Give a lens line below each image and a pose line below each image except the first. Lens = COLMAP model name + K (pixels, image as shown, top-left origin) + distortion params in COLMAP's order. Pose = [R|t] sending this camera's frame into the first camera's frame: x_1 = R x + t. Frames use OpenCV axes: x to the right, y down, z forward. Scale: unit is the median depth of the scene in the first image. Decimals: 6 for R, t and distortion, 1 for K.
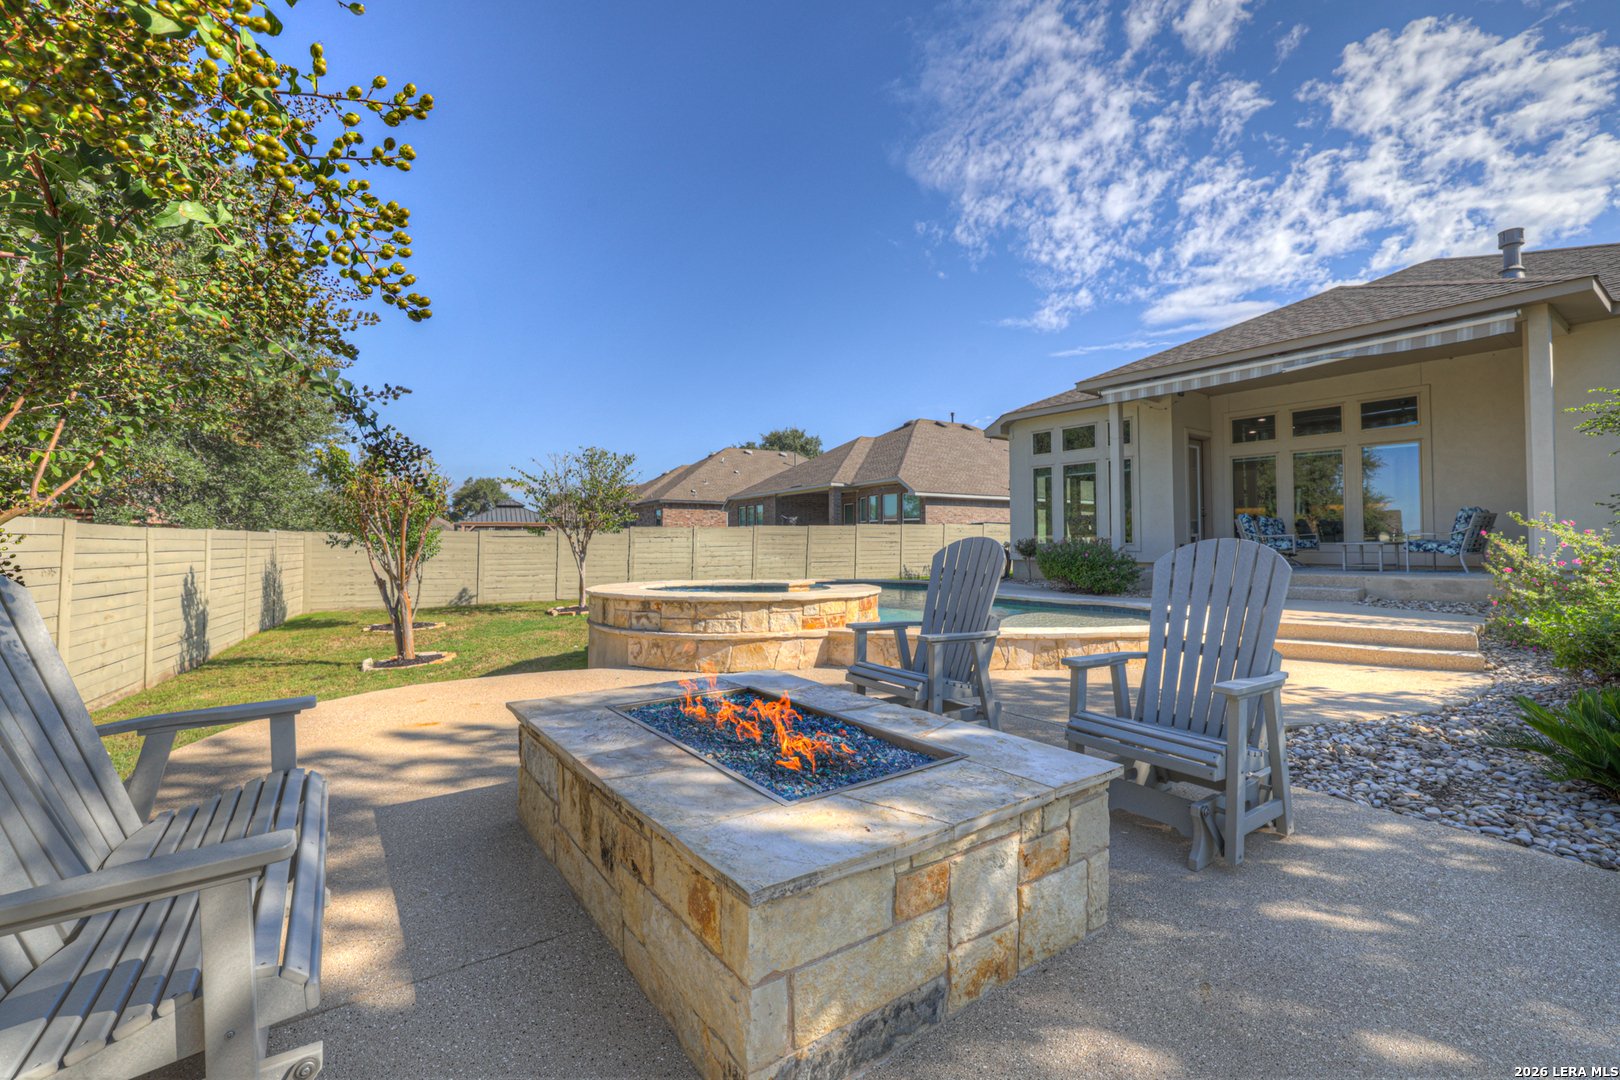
lens RADIAL K [[699.0, 0, 799.8], [0, 699.0, 518.2], [0, 0, 1]] dist [-0.035201, 0.014577]
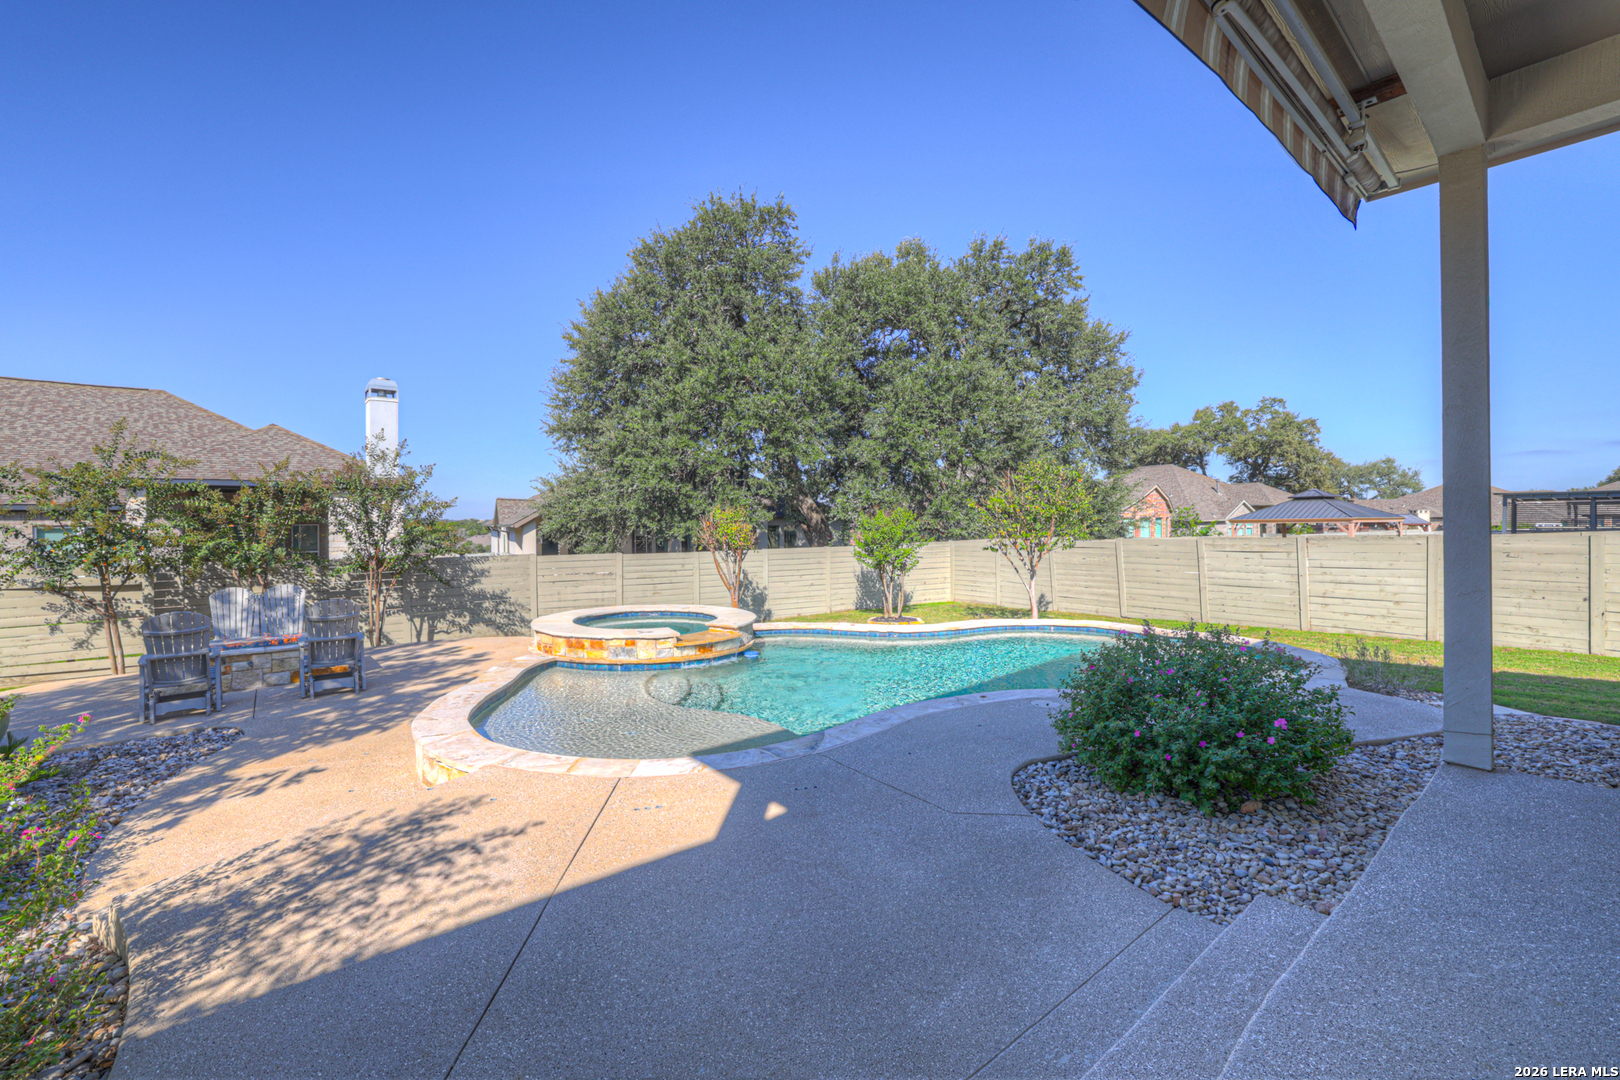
lens RADIAL K [[689.1, 0, 811.4], [0, 689.1, 530.0], [0, 0, 1]] dist [-0.033861, 0.009212]
pose [[0.086177, 0.011240, -0.996216, 0.943288], [0.044635, 0.998889, 0.015131, -0.052370], [0.995279, -0.045770, 0.085580, 0.962961]]
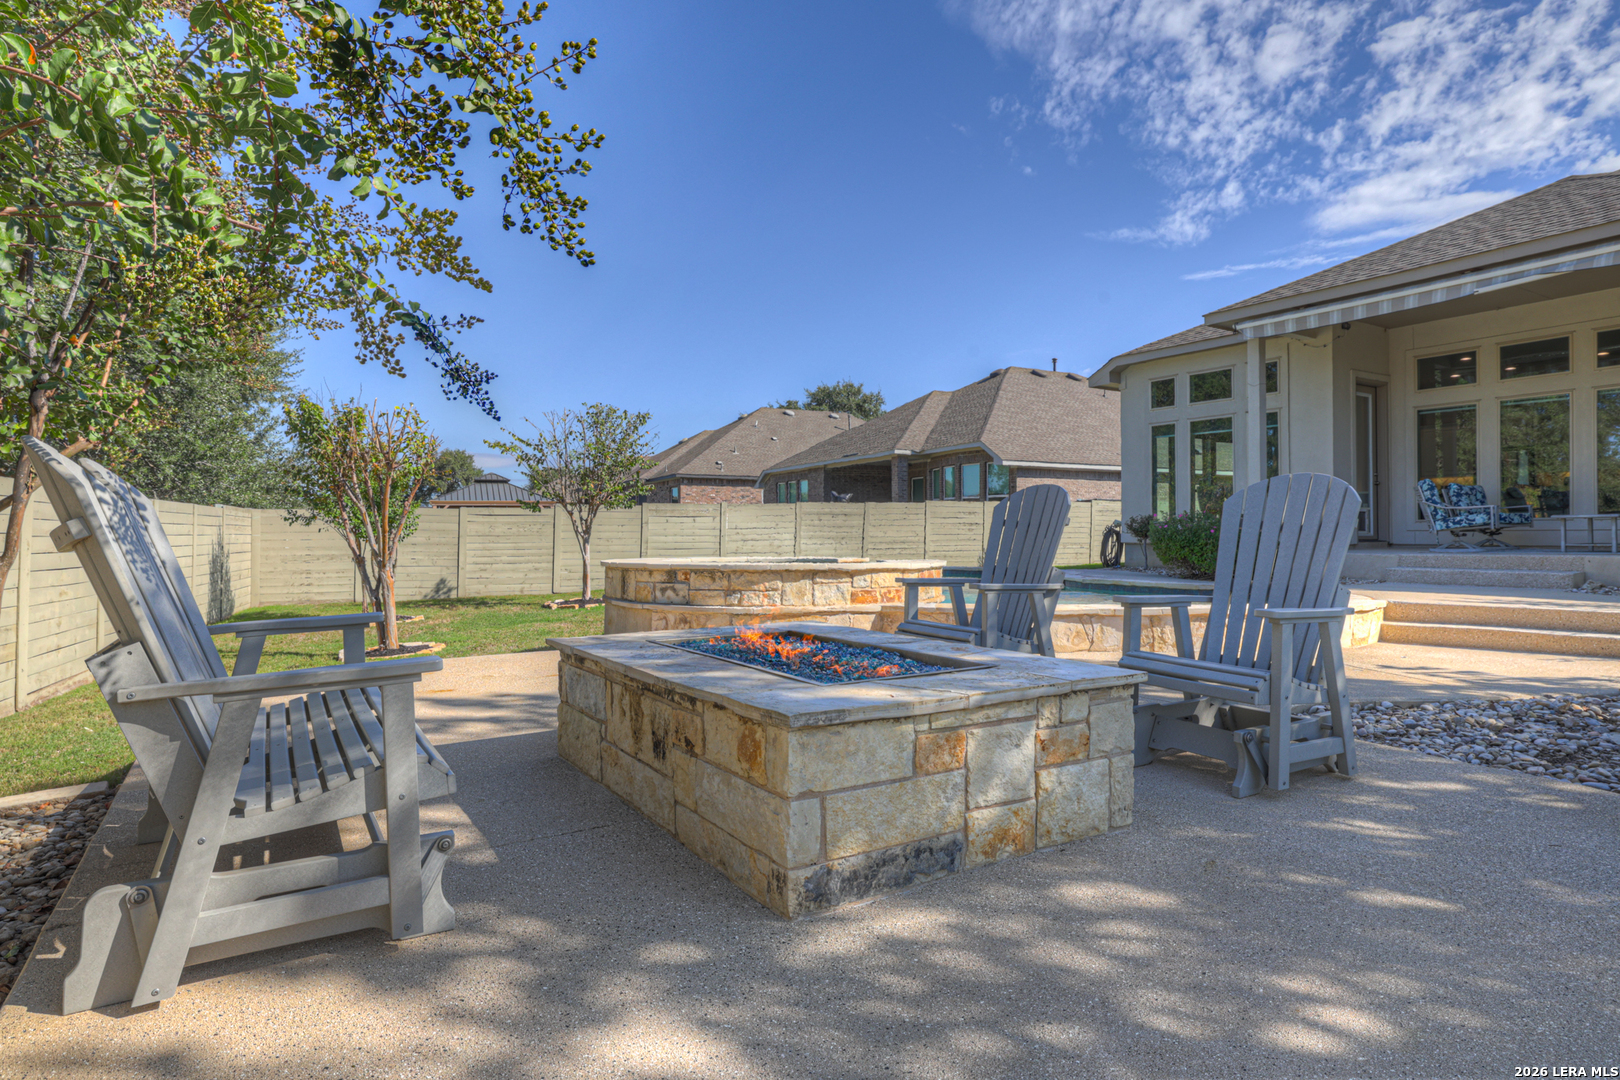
lens RADIAL K [[914.1, 0, 800.9], [0, 914.1, 512.6], [0, 0, 1]] dist [-0.001773, 0.012792]
pose [[0.998153, -0.002008, -0.060715, 0.006554], [0.002749, 0.999923, 0.012132, 0.020580], [0.060686, -0.012277, 0.998081, -0.084921]]
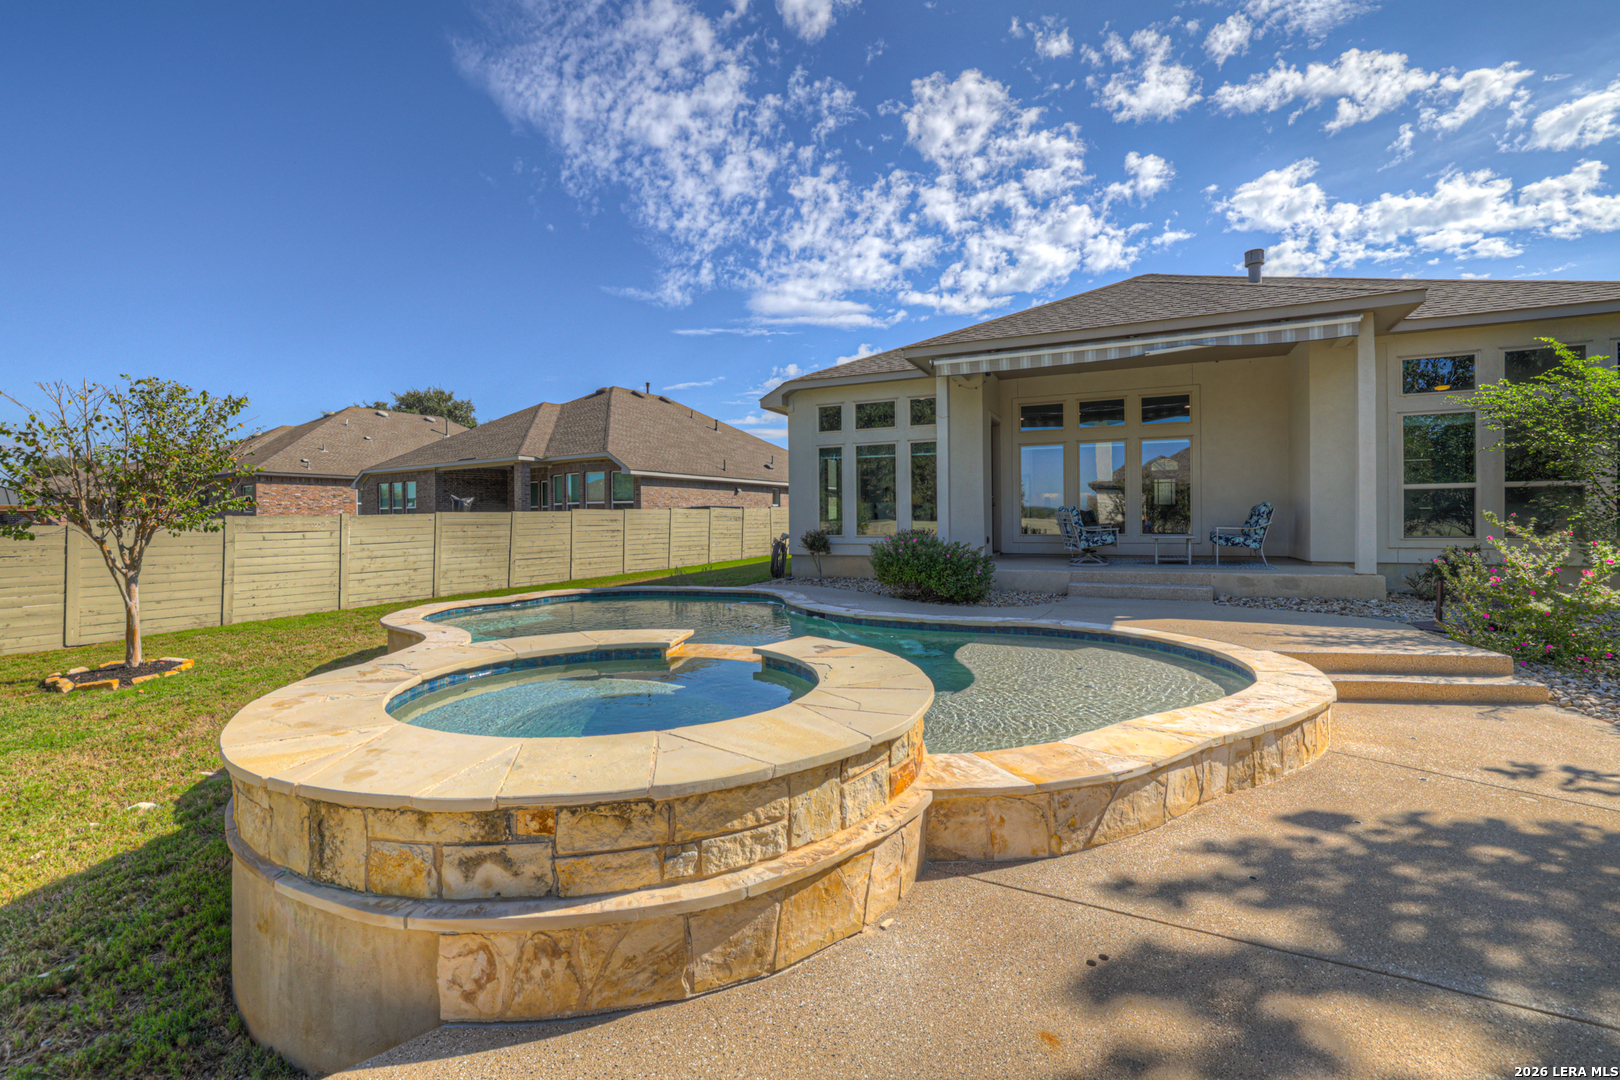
lens RADIAL K [[699.0, 0, 800.5], [0, 699.0, 520.7], [0, 0, 1]] dist [-0.035201, 0.014577]
pose [[0.880277, -0.007486, 0.474402, -0.157737], [-0.009264, 0.999414, 0.032962, -0.016960], [-0.474370, -0.033411, 0.879691, 0.418241]]
